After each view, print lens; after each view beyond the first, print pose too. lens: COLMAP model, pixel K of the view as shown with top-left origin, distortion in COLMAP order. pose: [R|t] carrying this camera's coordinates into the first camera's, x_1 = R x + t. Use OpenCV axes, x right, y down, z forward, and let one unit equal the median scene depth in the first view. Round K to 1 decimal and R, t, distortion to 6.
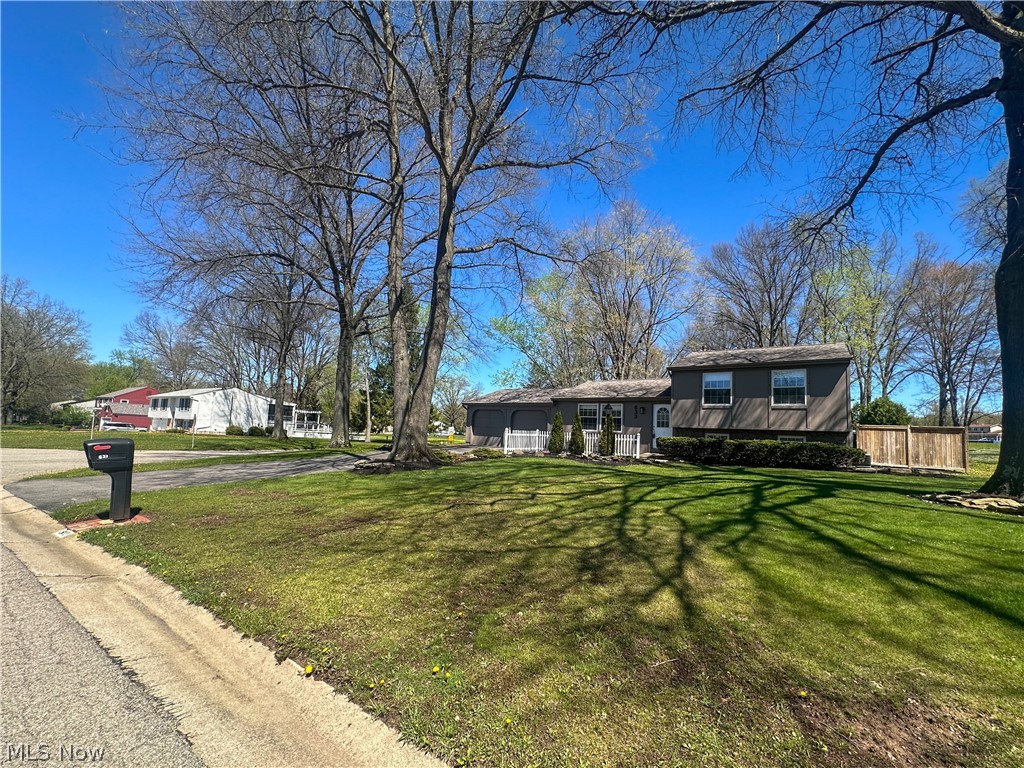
lens RADIAL K [[411.8, 0, 506.7], [0, 411.8, 386.2], [0, 0, 1]] dist [-0.000285, -0.000407]
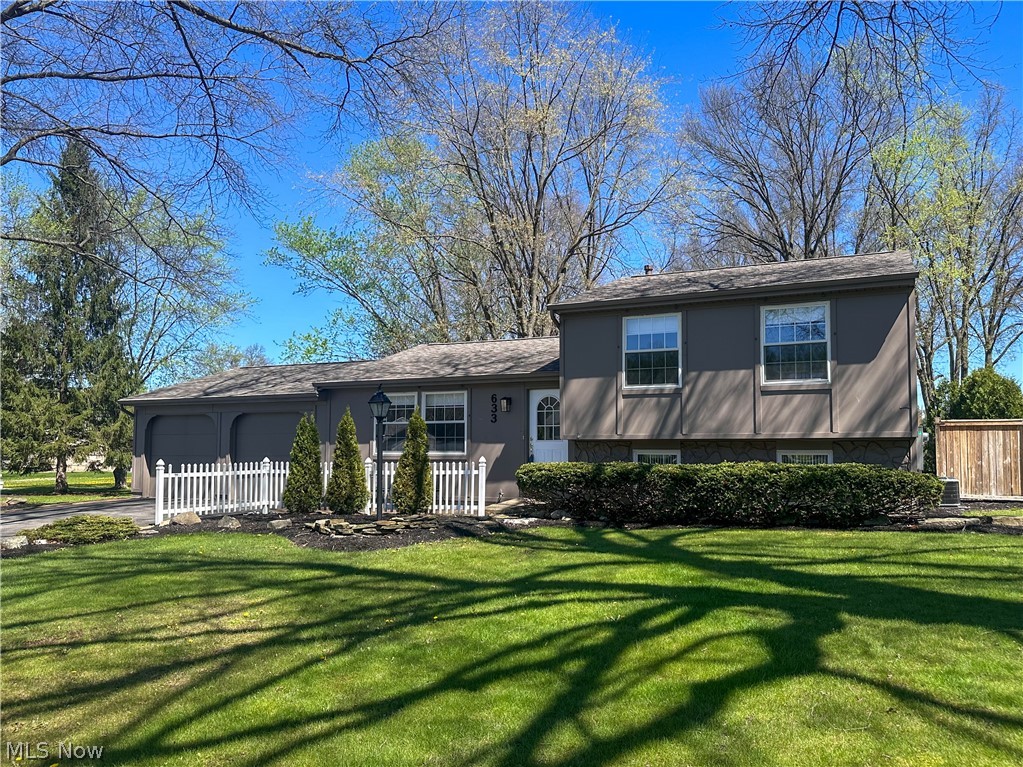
lens RADIAL K [[756.5, 0, 511.5], [0, 756.5, 383.5], [0, 0, 1]] dist [0.068893, -0.092297]
pose [[0.982794, -0.026371, 0.182814, 0.190300], [0.022300, 0.999456, 0.024292, 0.016467], [-0.183356, -0.019797, 0.982847, 0.196964]]
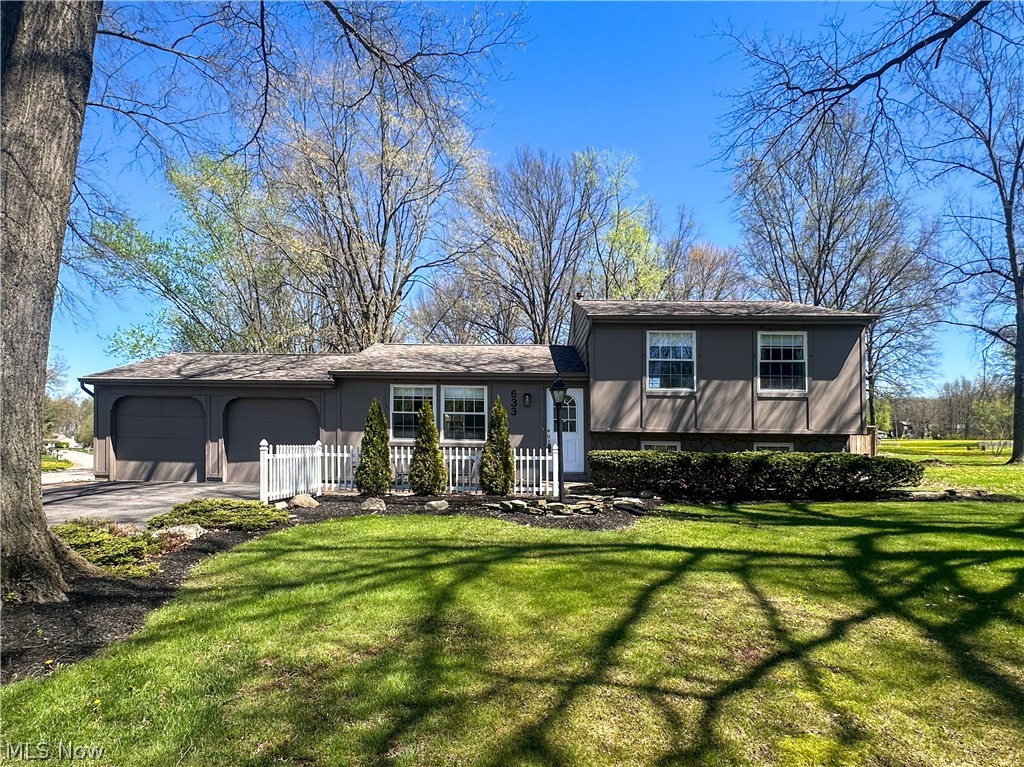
lens RADIAL K [[584.1, 0, 469.8], [0, 584.1, 441.3], [0, 0, 1]] dist [0.001197, 0.000338]
pose [[0.845687, -0.022180, 0.533217, -0.119953], [-0.036745, 0.994345, 0.099639, 0.041462], [-0.532412, -0.103857, 0.840090, 0.436777]]
